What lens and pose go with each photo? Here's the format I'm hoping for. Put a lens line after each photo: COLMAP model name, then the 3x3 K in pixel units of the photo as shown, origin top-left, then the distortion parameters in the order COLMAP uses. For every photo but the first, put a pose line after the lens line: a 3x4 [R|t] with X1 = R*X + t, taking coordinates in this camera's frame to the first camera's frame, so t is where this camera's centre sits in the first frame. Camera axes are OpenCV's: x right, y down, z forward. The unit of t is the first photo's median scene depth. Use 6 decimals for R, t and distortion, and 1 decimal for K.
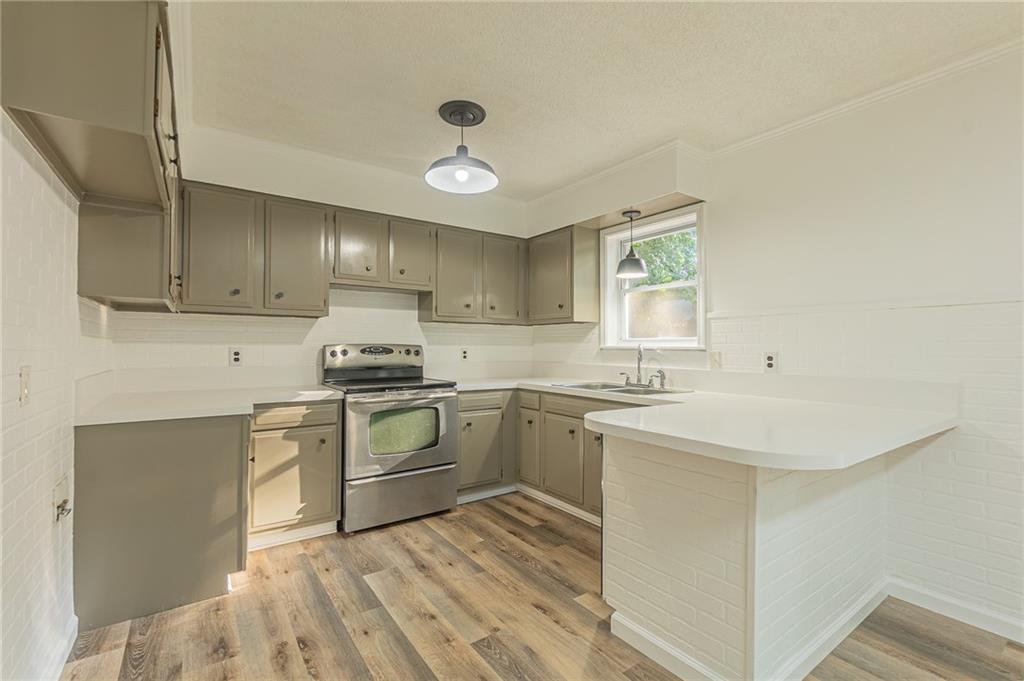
lens RADIAL K [[446.3, 0, 512.0], [0, 446.3, 340.5], [0, 0, 1]] dist [-0.002382, -0.000042]
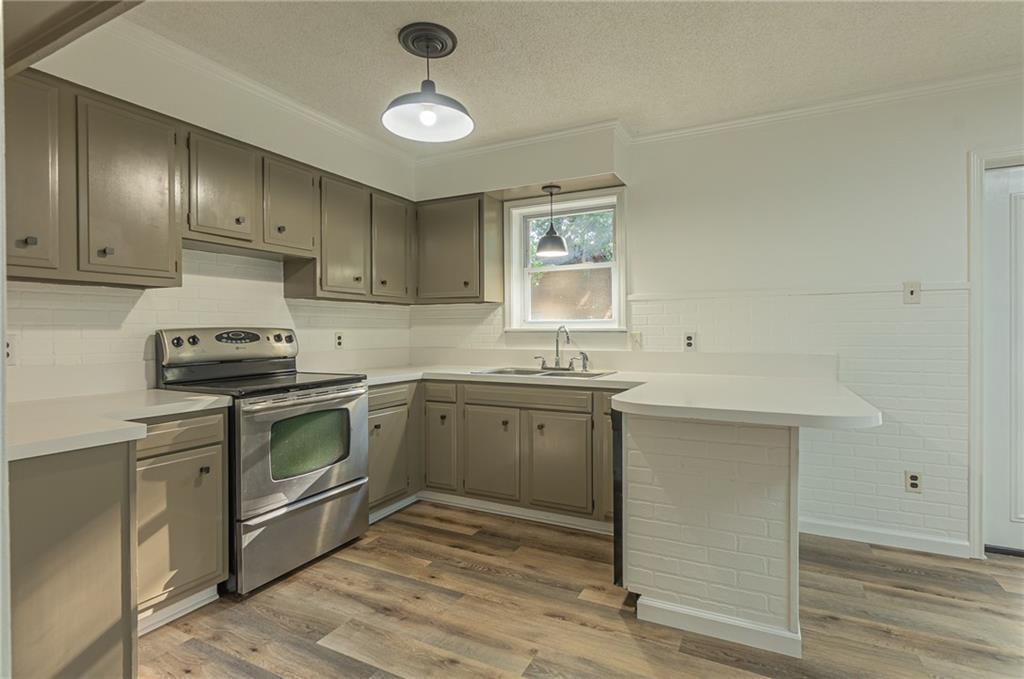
lens RADIAL K [[499.8, 0, 512.9], [0, 499.8, 333.1], [0, 0, 1]] dist [-0.000102, -0.000948]
pose [[0.888214, -0.011346, 0.459291, -0.311557], [0.002551, 0.999801, 0.019764, 0.002061], [-0.459424, -0.016383, 0.888066, 0.095036]]
